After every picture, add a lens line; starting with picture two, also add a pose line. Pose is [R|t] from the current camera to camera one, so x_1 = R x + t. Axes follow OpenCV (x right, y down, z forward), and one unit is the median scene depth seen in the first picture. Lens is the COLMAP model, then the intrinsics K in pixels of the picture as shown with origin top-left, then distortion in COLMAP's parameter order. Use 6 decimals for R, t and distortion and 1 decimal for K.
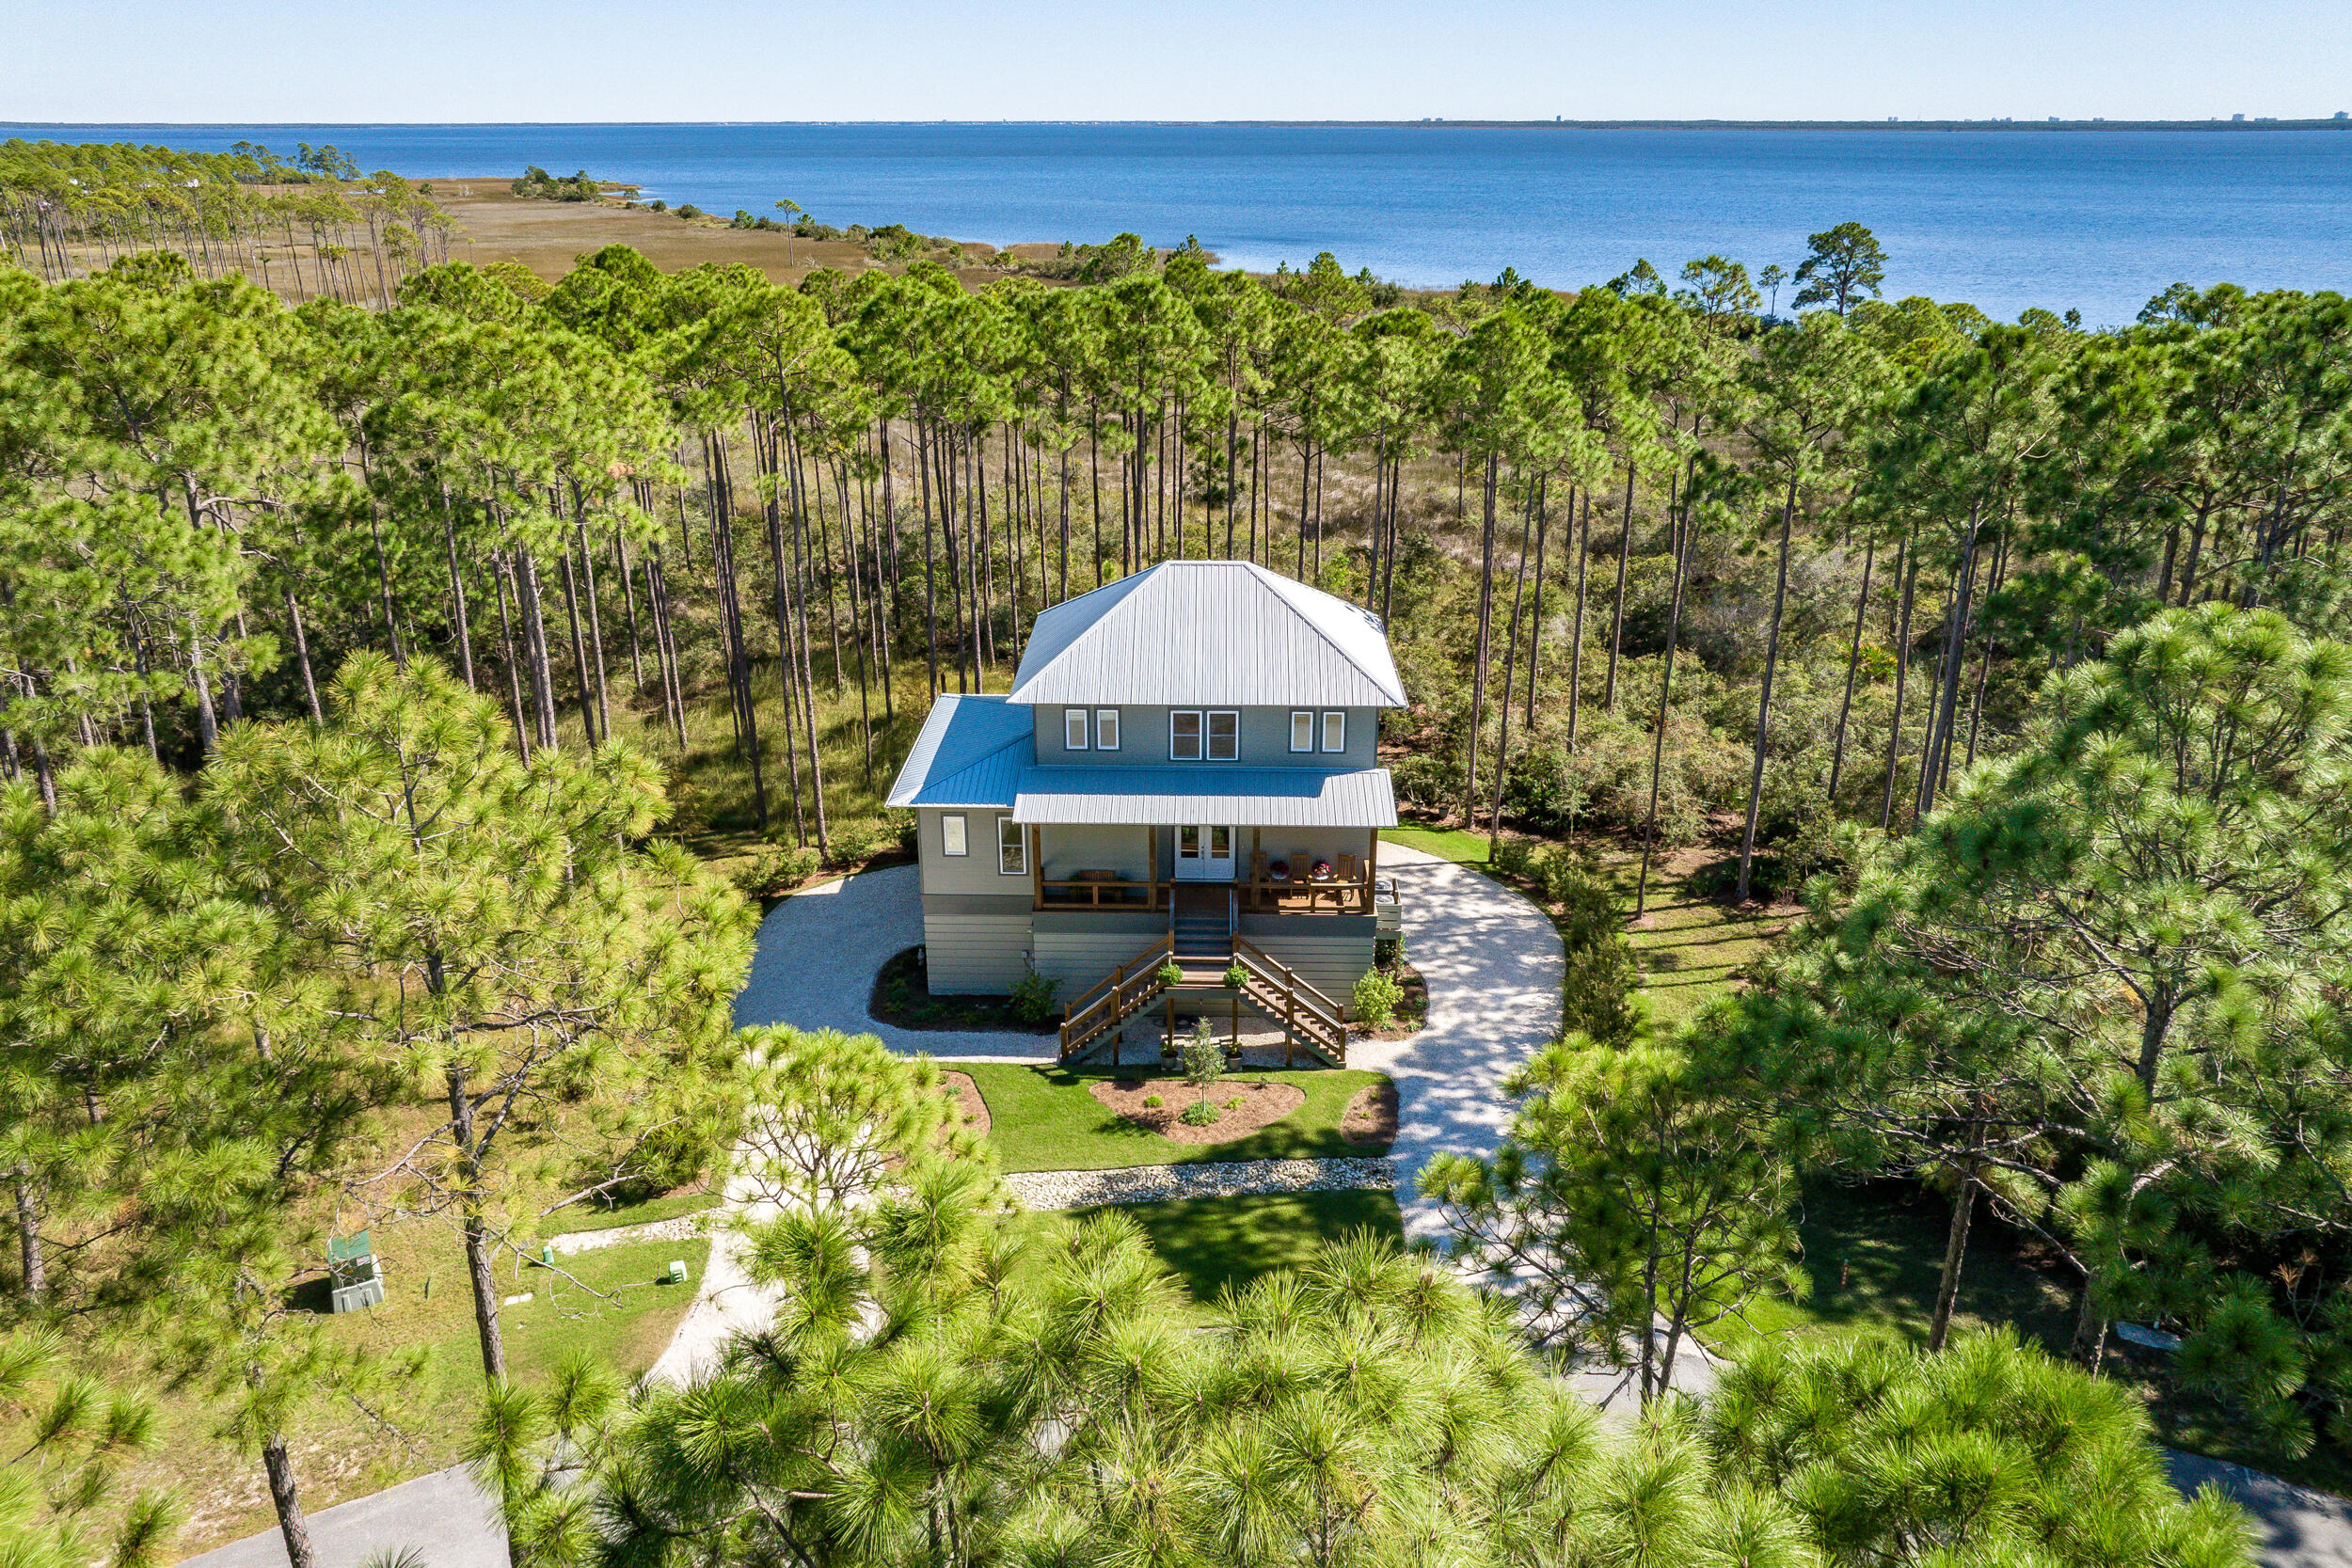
lens RADIAL K [[1595.1, 0, 1180.2], [0, 1595.1, 655.4], [0, 0, 1]] dist [0.003936, 0.003241]
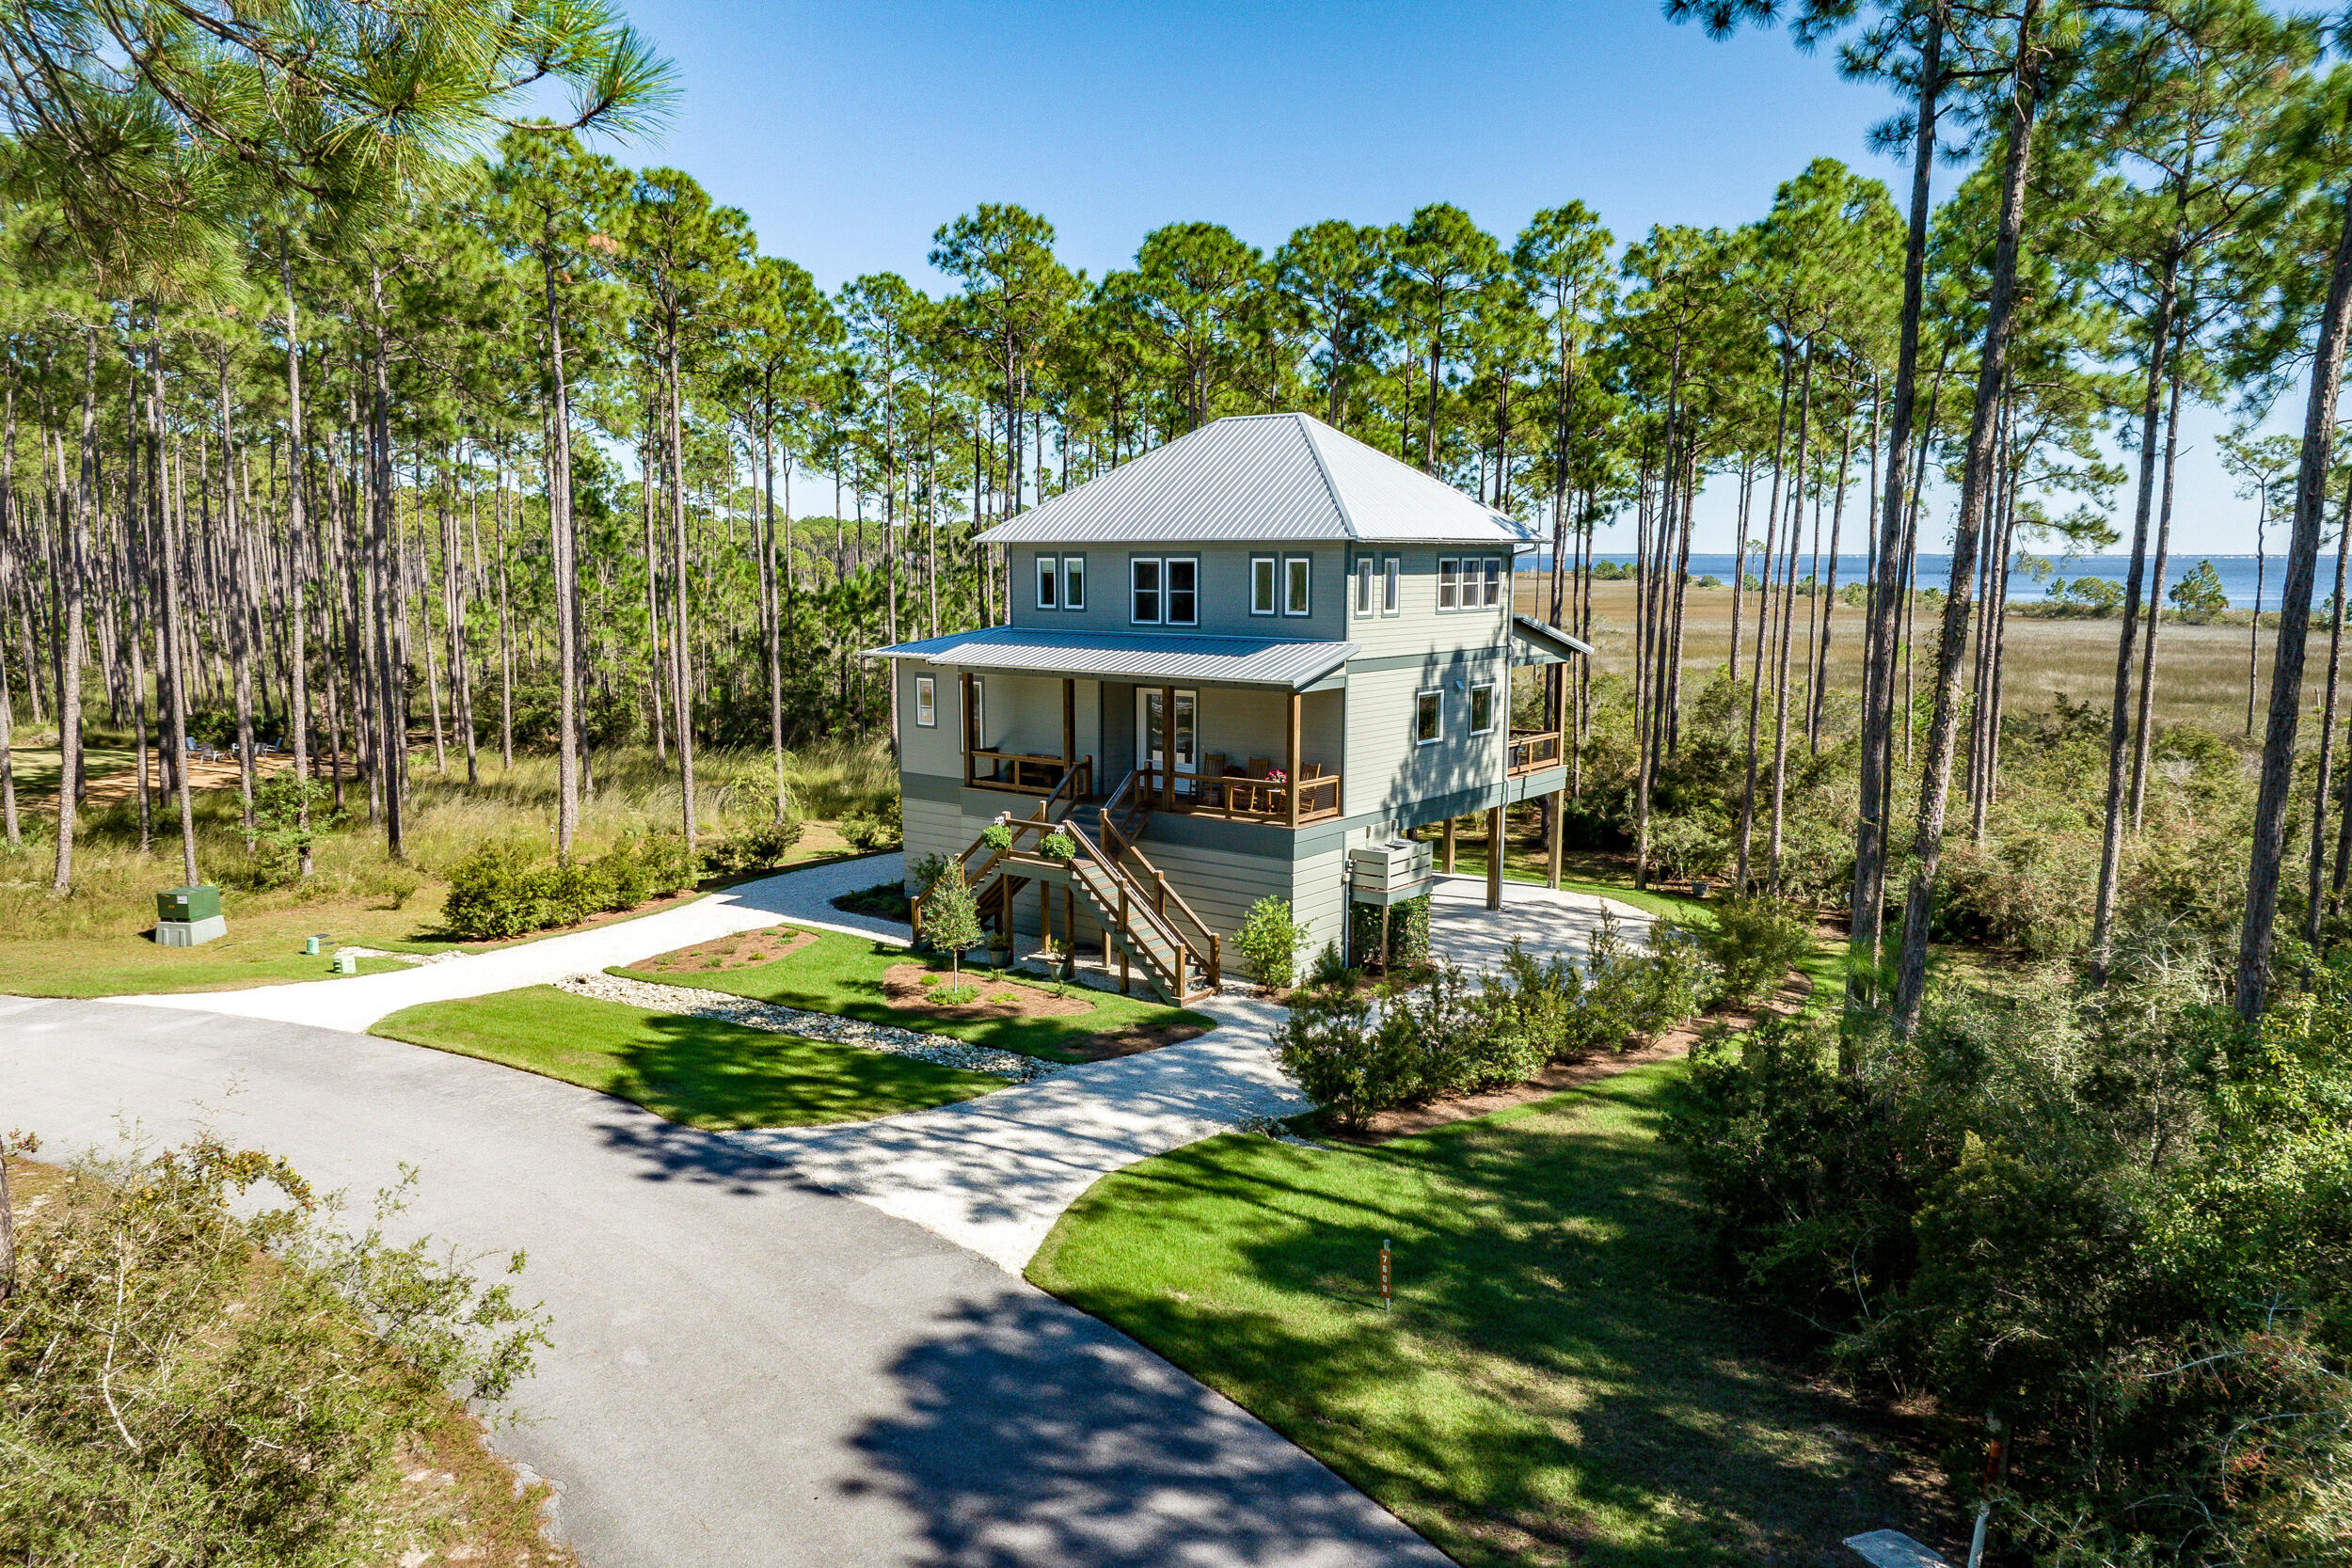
lens RADIAL K [[1611.7, 0, 1176.0], [0, 1611.7, 784.0], [0, 0, 1]] dist [0.033699, 0.000073]
pose [[0.798853, 0.084885, -0.595507, 0.523580], [-0.186703, 0.976089, -0.111322, 0.240018], [0.571818, 0.200113, 0.795600, 0.396095]]
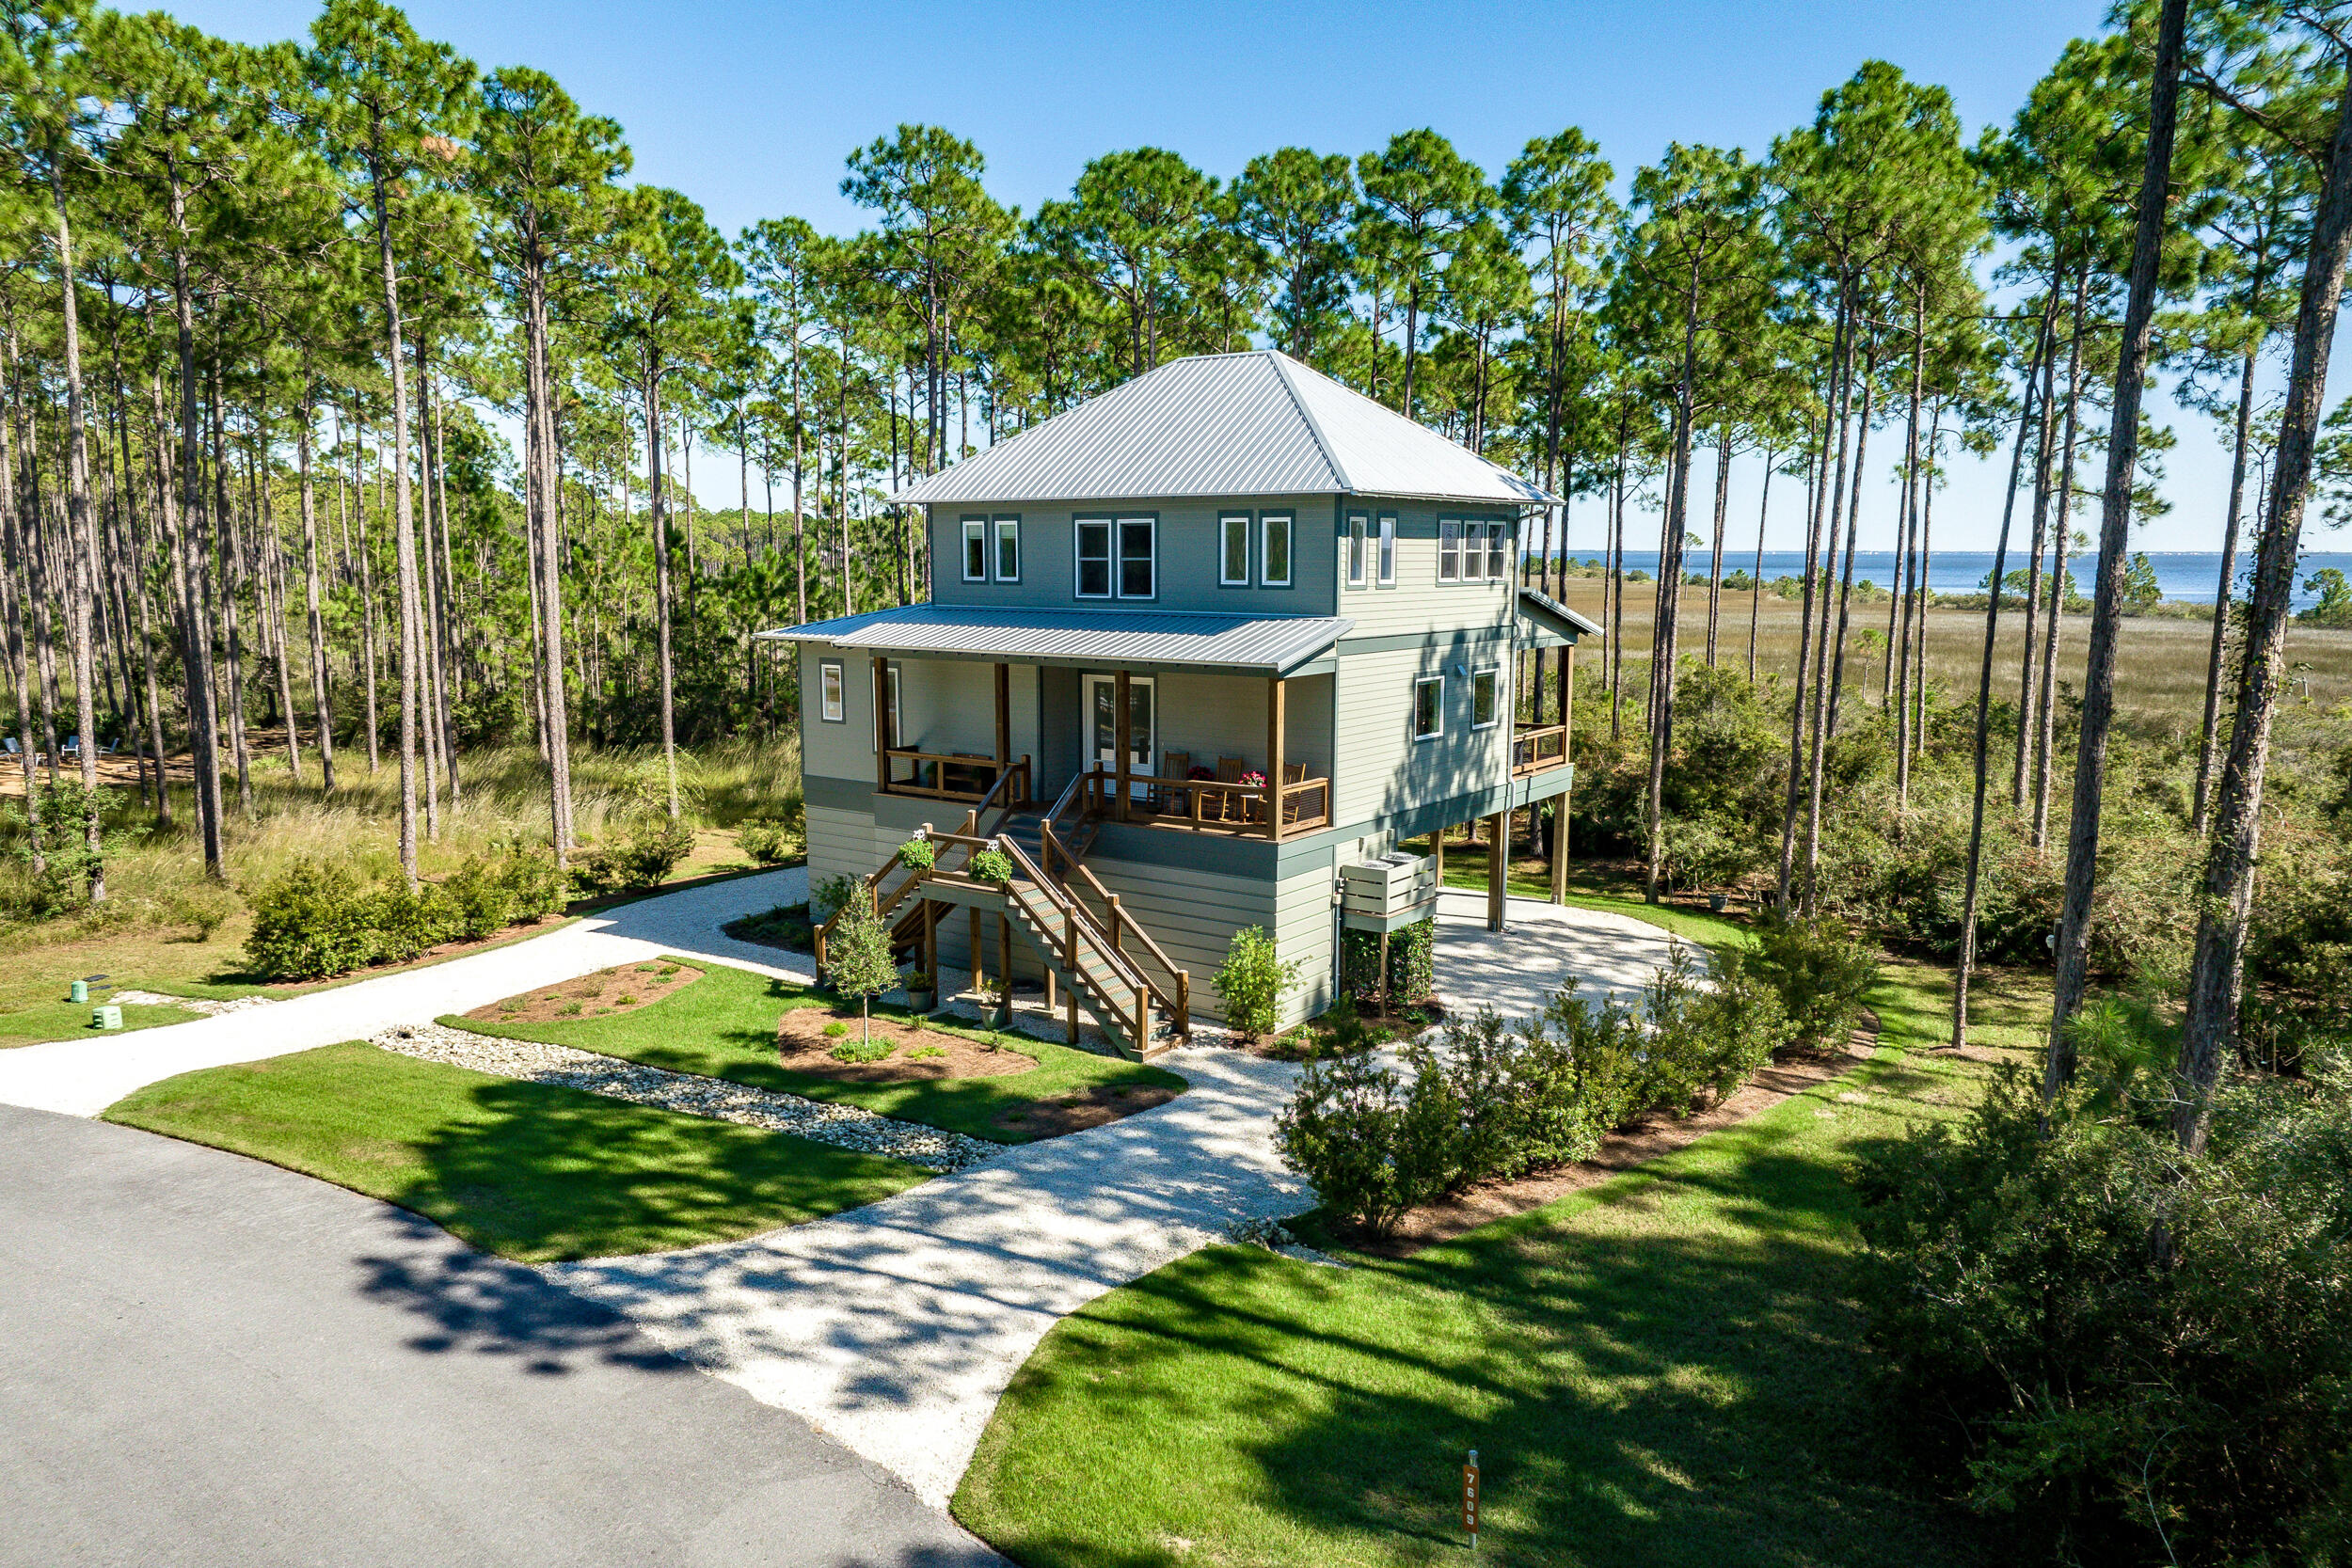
lens RADIAL K [[1597.5, 0, 1191.7], [0, 1597.5, 788.8], [0, 0, 1]] dist [0.000922, -0.000286]
pose [[0.831242, 0.083440, -0.549613, 0.432068], [-0.174751, 0.977773, -0.115854, 0.223334], [0.527729, 0.192348, 0.827348, 0.497520]]
